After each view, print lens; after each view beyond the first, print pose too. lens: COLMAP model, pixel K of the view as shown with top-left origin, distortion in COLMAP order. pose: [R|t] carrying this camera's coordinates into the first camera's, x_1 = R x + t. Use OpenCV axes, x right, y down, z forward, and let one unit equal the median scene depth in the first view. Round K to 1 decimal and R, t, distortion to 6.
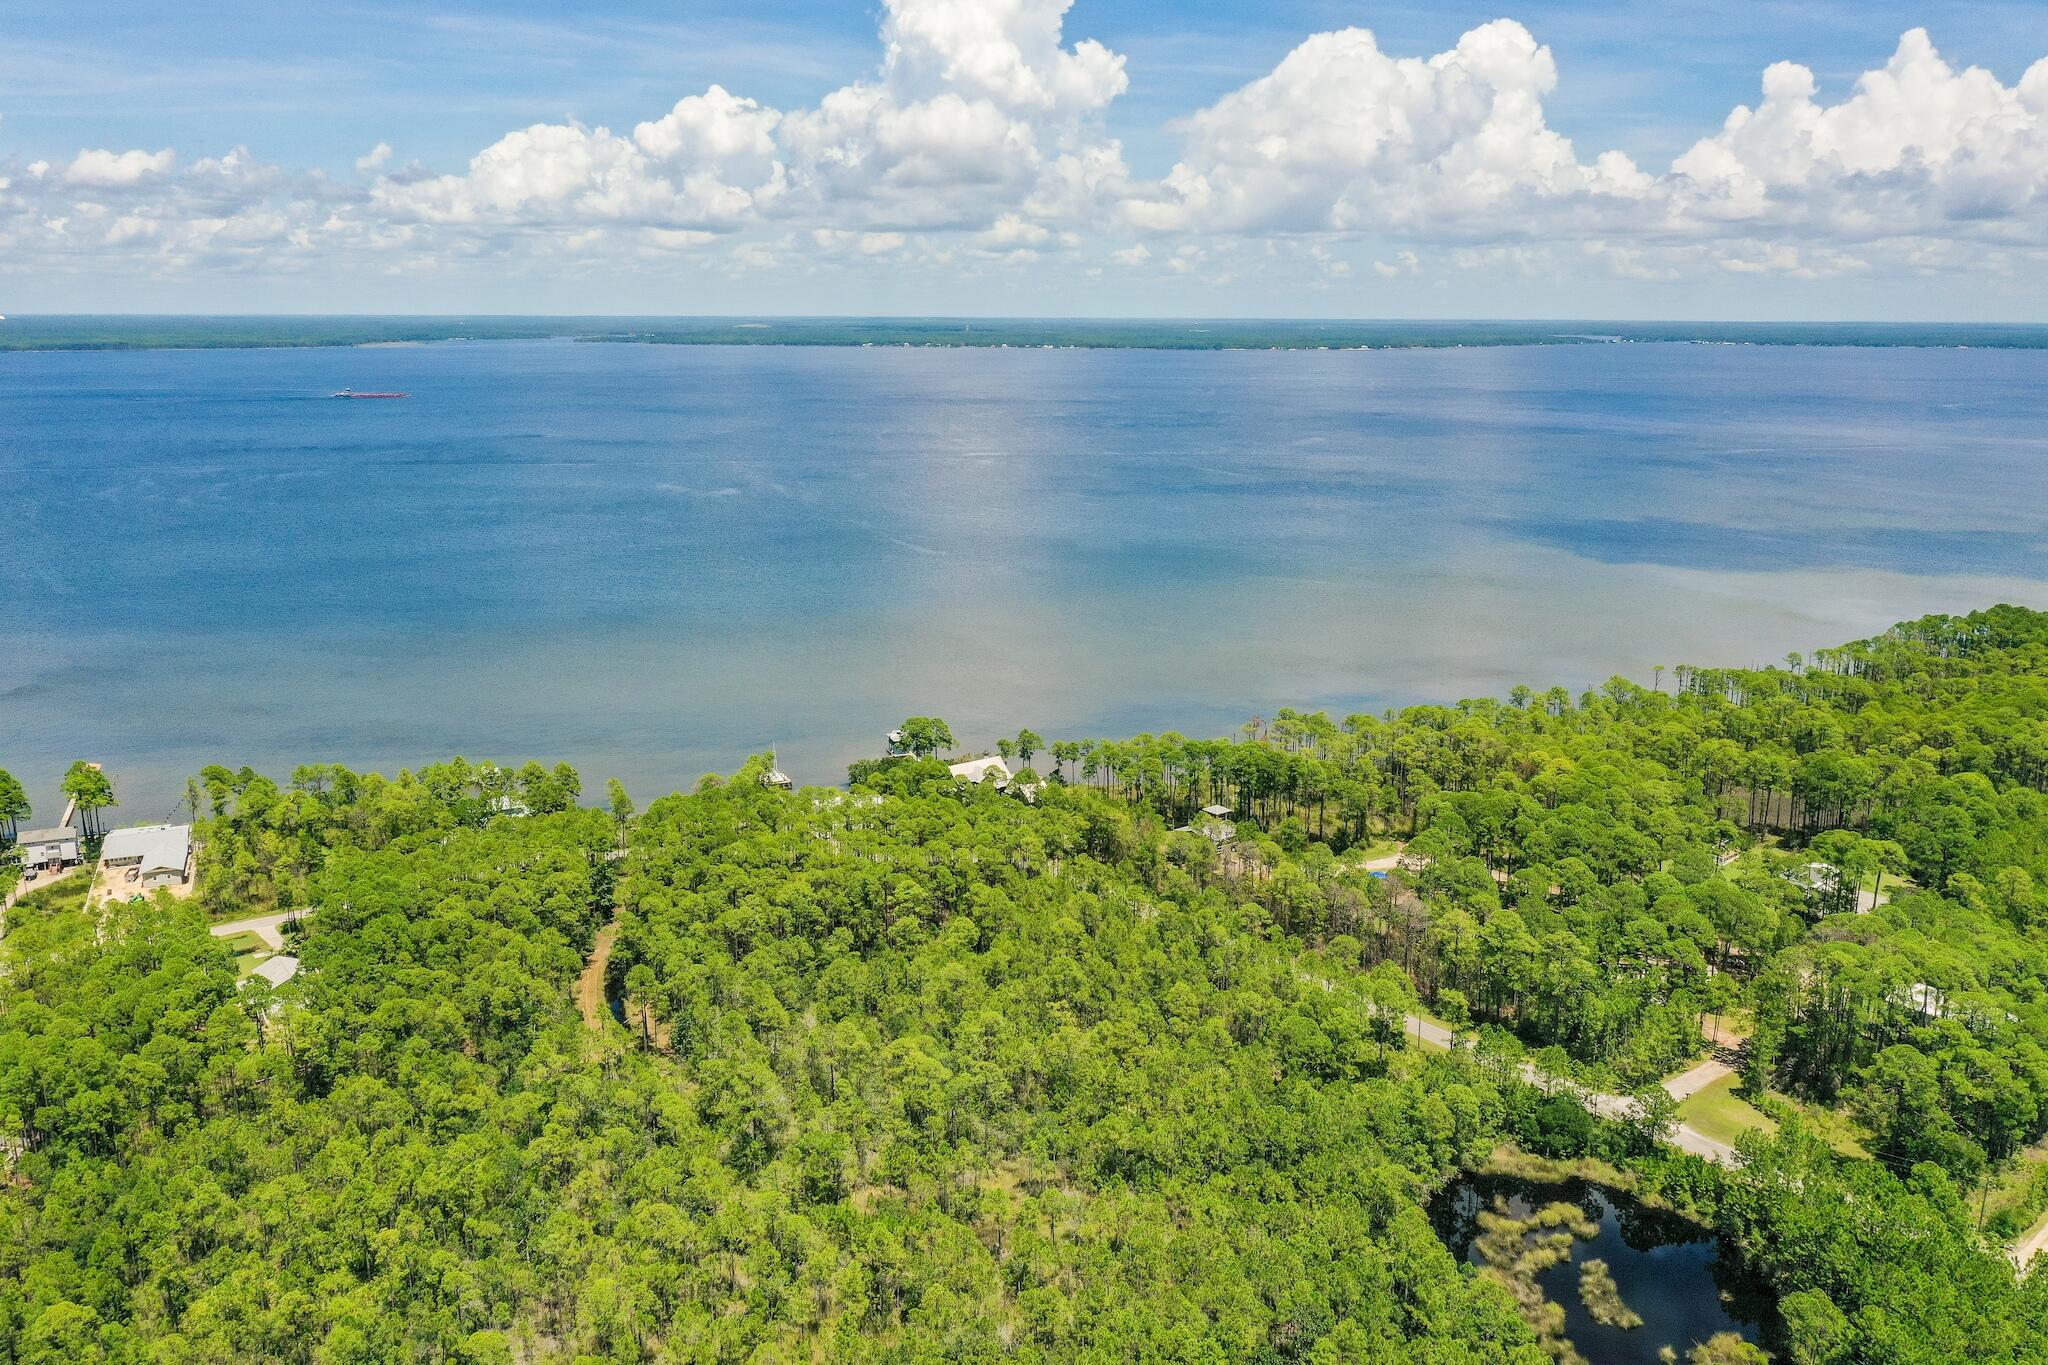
lens RADIAL K [[1634.2, 0, 1020.3], [0, 1634.2, 655.8], [0, 0, 1]] dist [0.001834, -0.002594]
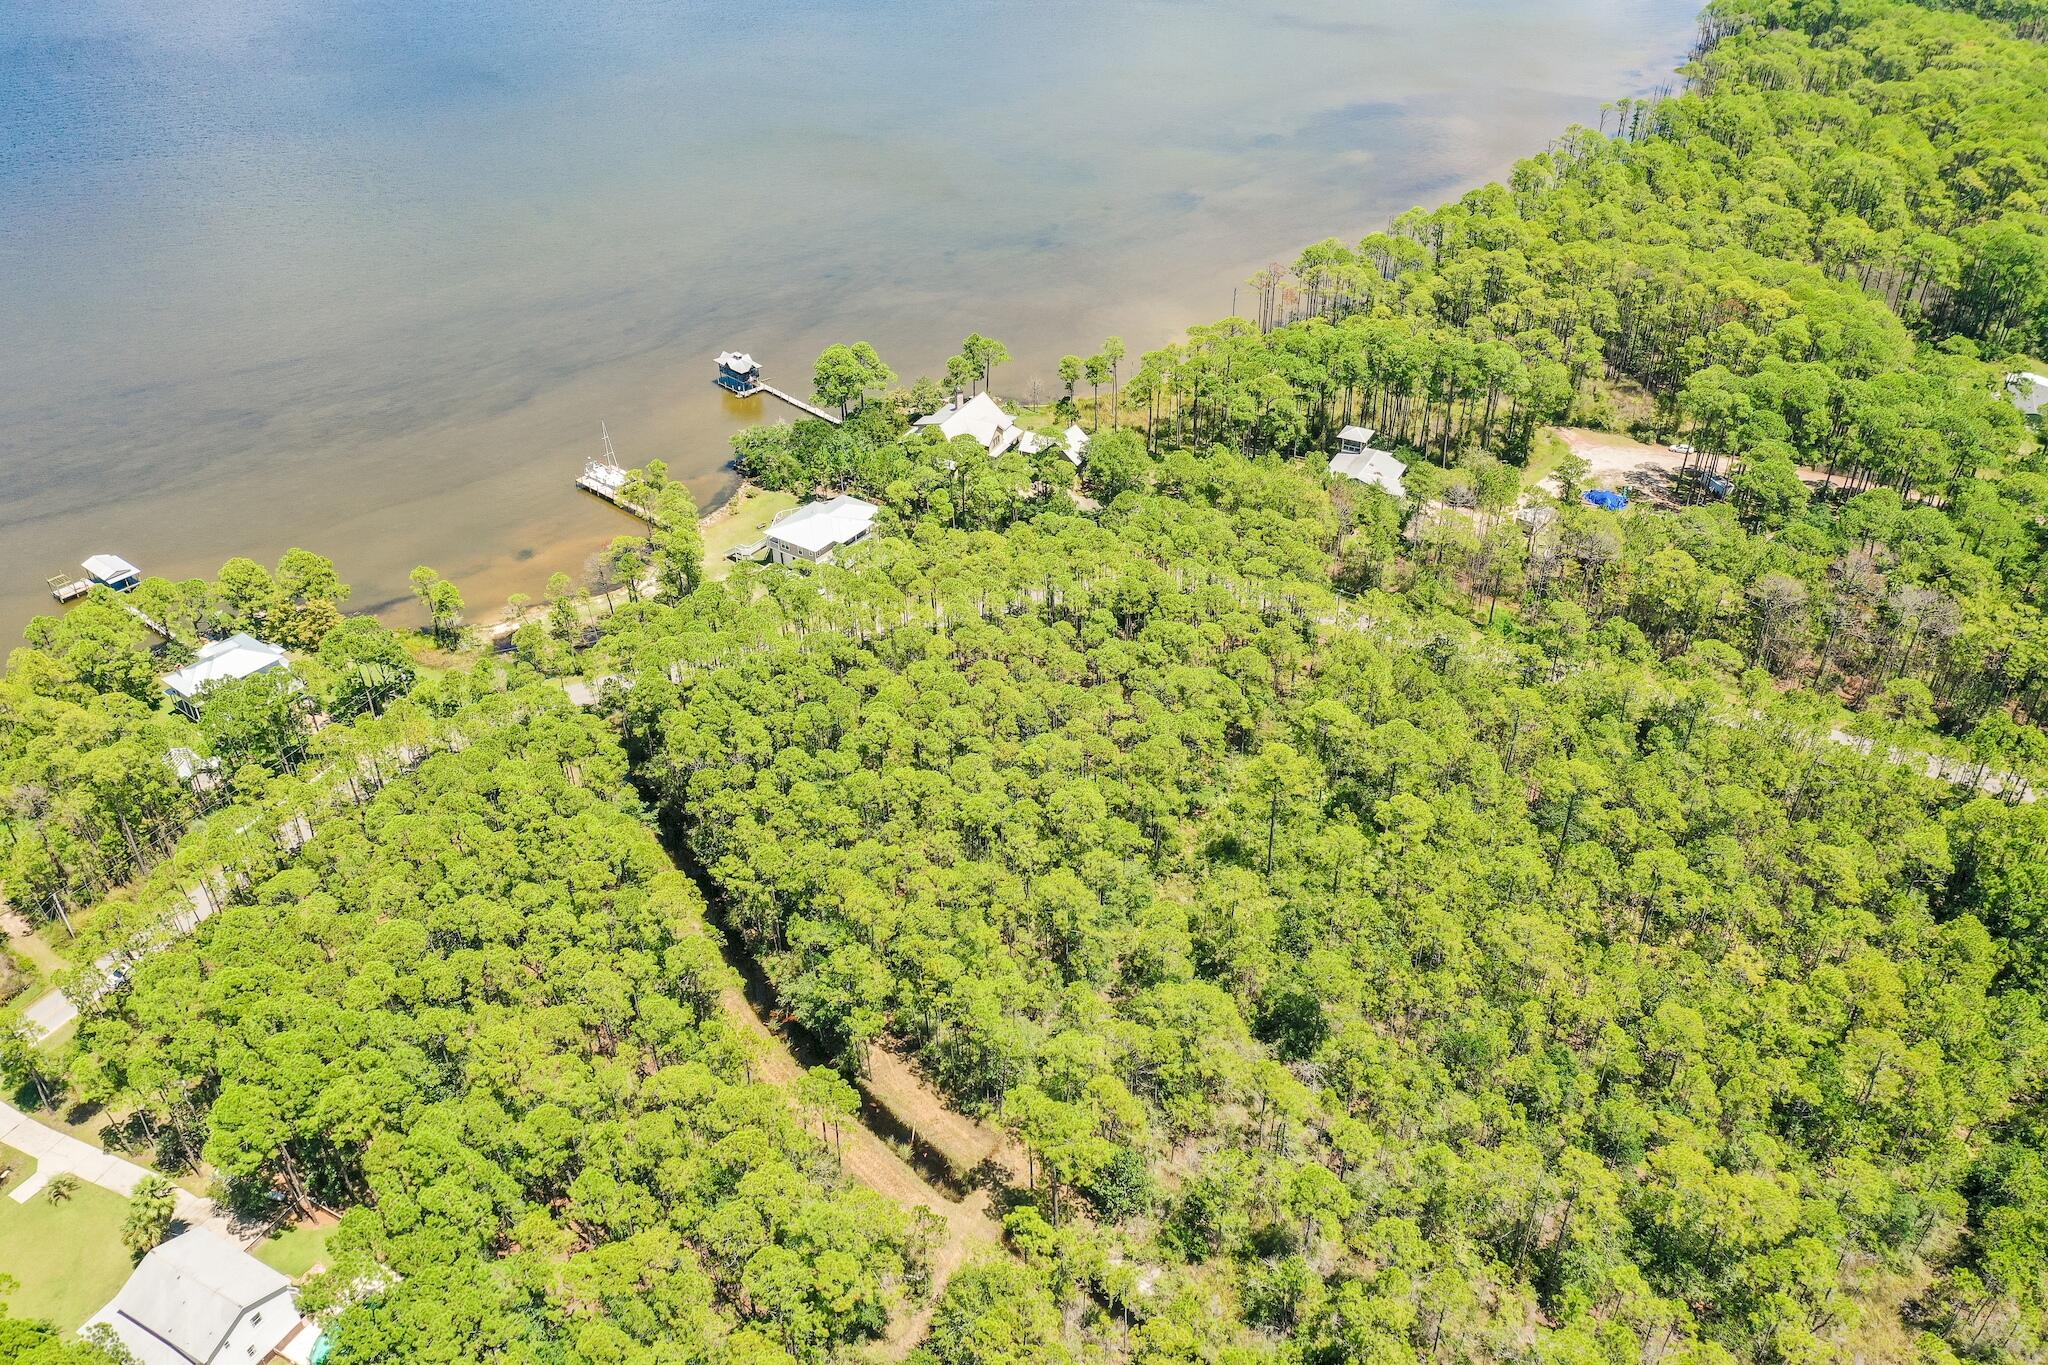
lens RADIAL K [[1622.9, 0, 1024.0], [0, 1622.9, 682.5], [0, 0, 1]] dist [0.003542, -0.012224]
pose [[0.907305, -0.240332, 0.345018, -0.357587], [0.092818, 0.914785, 0.393132, -0.123366], [-0.410100, -0.324667, 0.852297, 0.571572]]
